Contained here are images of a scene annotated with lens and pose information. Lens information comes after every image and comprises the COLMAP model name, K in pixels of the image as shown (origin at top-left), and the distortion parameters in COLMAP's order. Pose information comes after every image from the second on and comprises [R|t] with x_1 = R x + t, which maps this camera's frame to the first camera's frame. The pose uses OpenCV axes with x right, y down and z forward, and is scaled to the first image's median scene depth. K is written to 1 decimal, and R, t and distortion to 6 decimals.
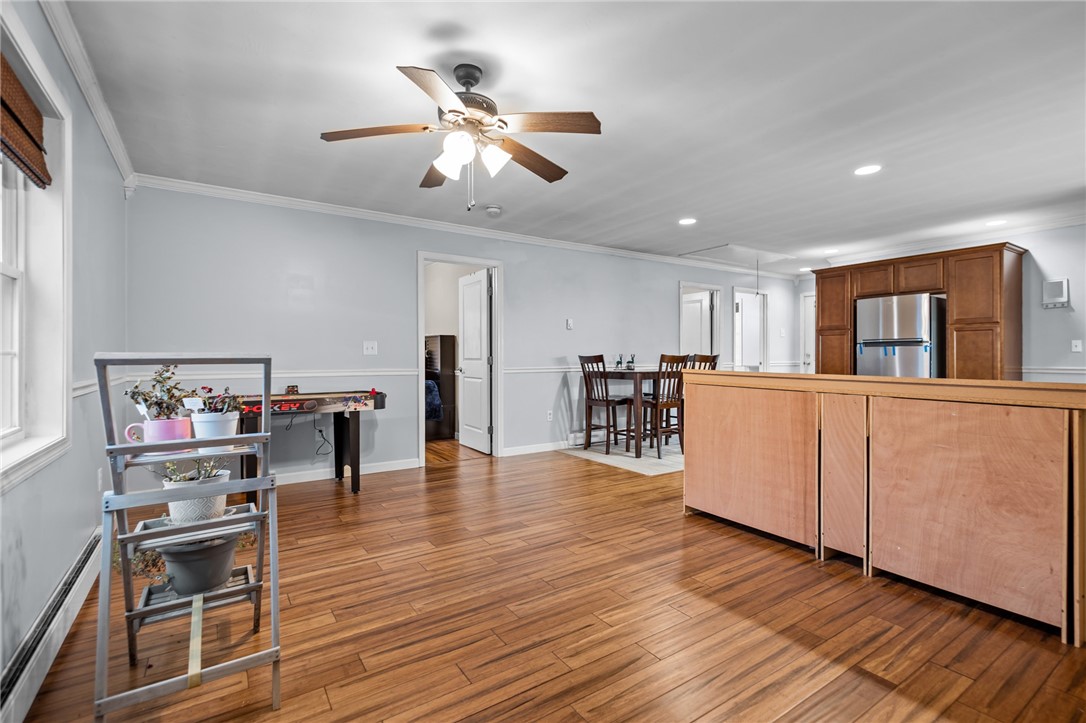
lens RADIAL K [[501.7, 0, 545.0], [0, 501.7, 359.1], [0, 0, 1]] dist [0.006079, -0.003839]
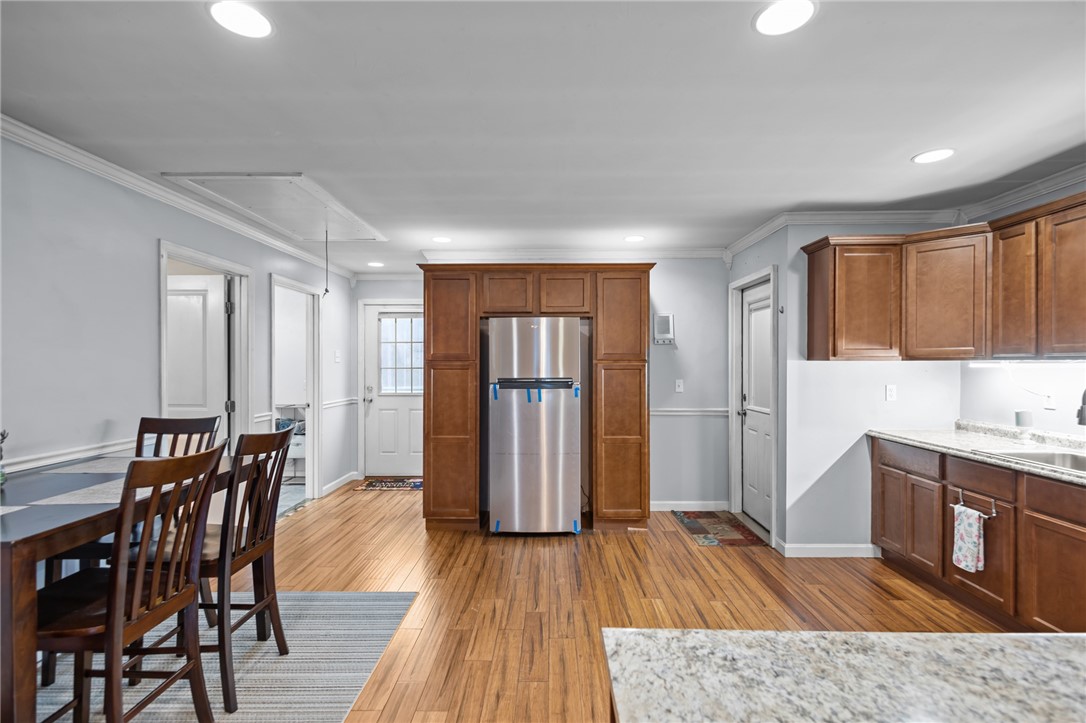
lens RADIAL K [[501.7, 0, 546.4], [0, 501.7, 365.5], [0, 0, 1]] dist [0.006079, -0.003839]
pose [[0.557780, -0.000252, 0.829989, 0.106013], [0.002843, 0.999995, -0.001607, -0.051146], [-0.829984, 0.003256, 0.557777, 0.541849]]
